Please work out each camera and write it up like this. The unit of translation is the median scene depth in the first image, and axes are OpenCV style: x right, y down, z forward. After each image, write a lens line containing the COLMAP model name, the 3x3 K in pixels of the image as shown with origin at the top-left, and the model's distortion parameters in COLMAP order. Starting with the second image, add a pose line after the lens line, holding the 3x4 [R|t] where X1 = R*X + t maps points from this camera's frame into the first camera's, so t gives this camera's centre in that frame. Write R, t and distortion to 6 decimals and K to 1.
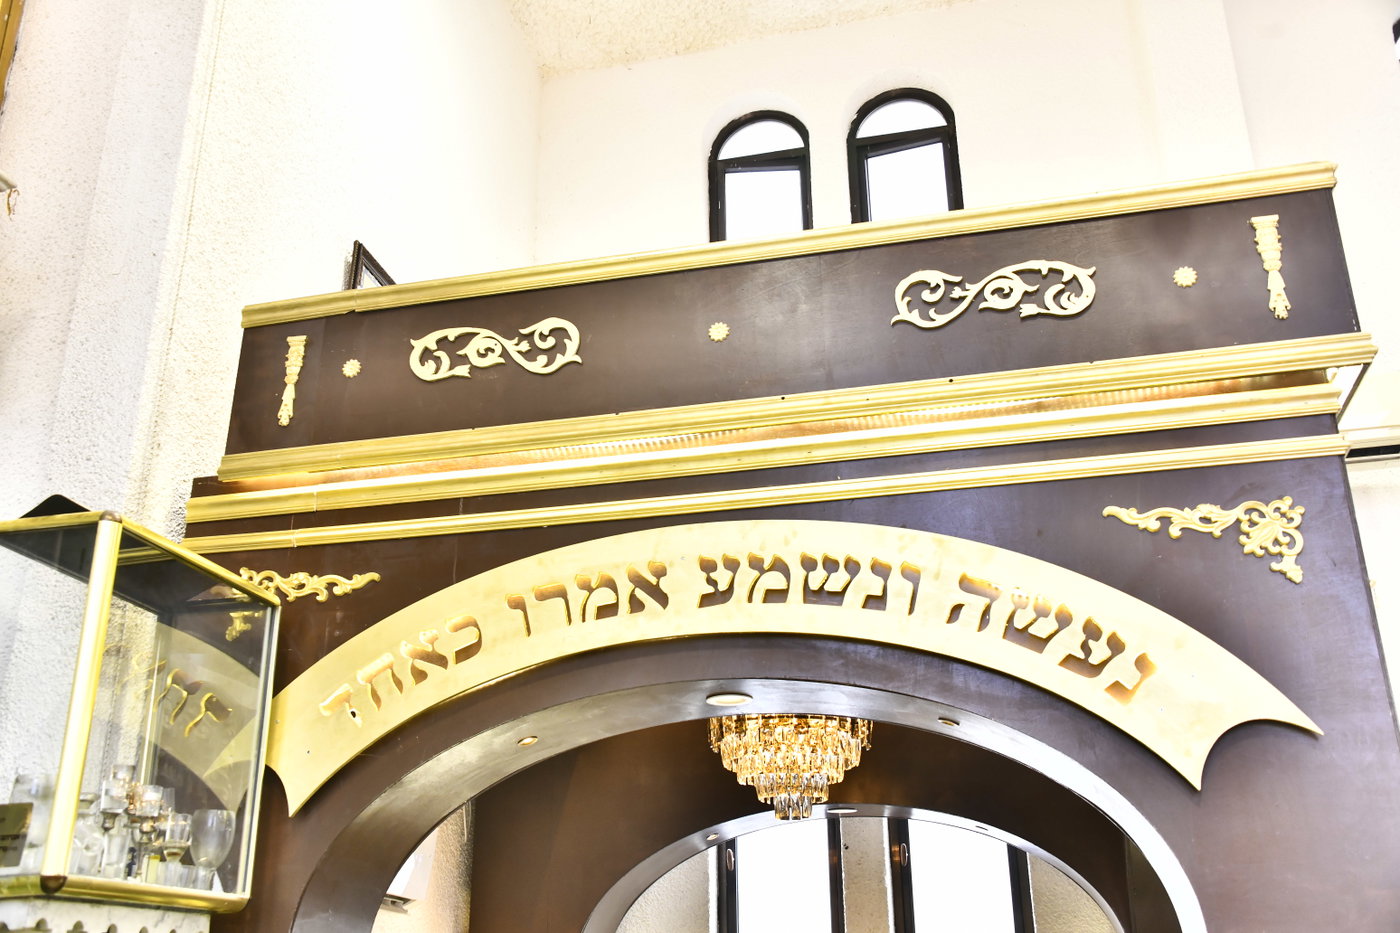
lens RADIAL K [[1301.4, 0, 694.7], [0, 1301.4, 474.6], [0, 0, 1]] dist [-0.018369, 0.000000]
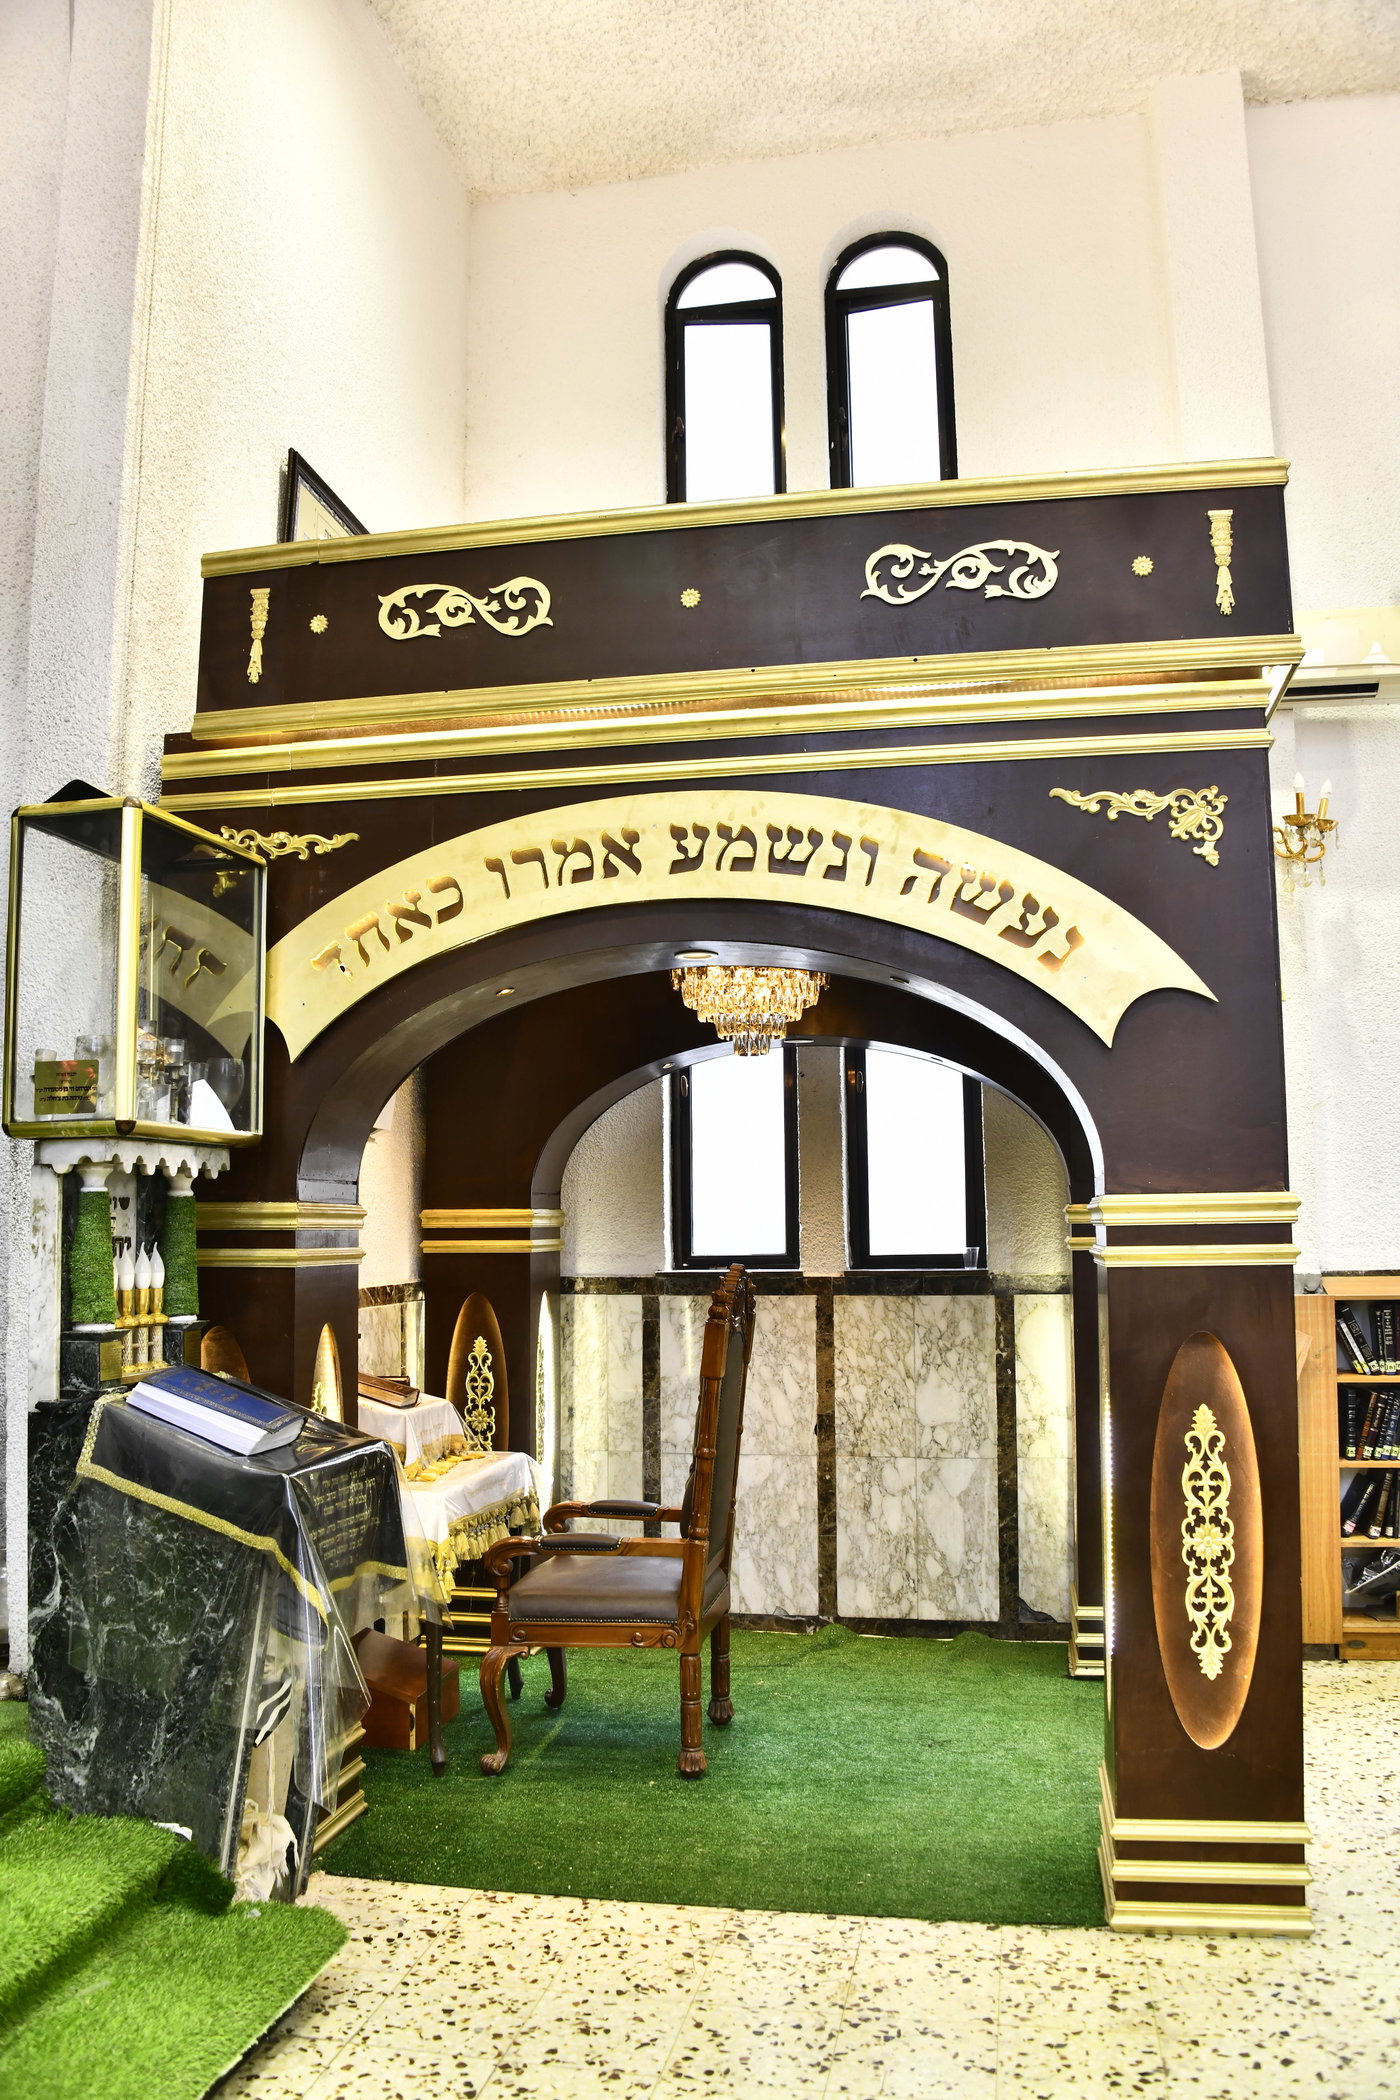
lens RADIAL K [[1614.4, 0, 672.7], [0, 1614.4, 1027.4], [0, 0, 1]] dist [-0.139308, 0.055282]
pose [[0.999519, 0.002755, 0.030894, -0.033088], [-0.010790, 0.964717, 0.263069, -0.116933], [-0.029079, -0.263276, 0.964282, -0.284599]]
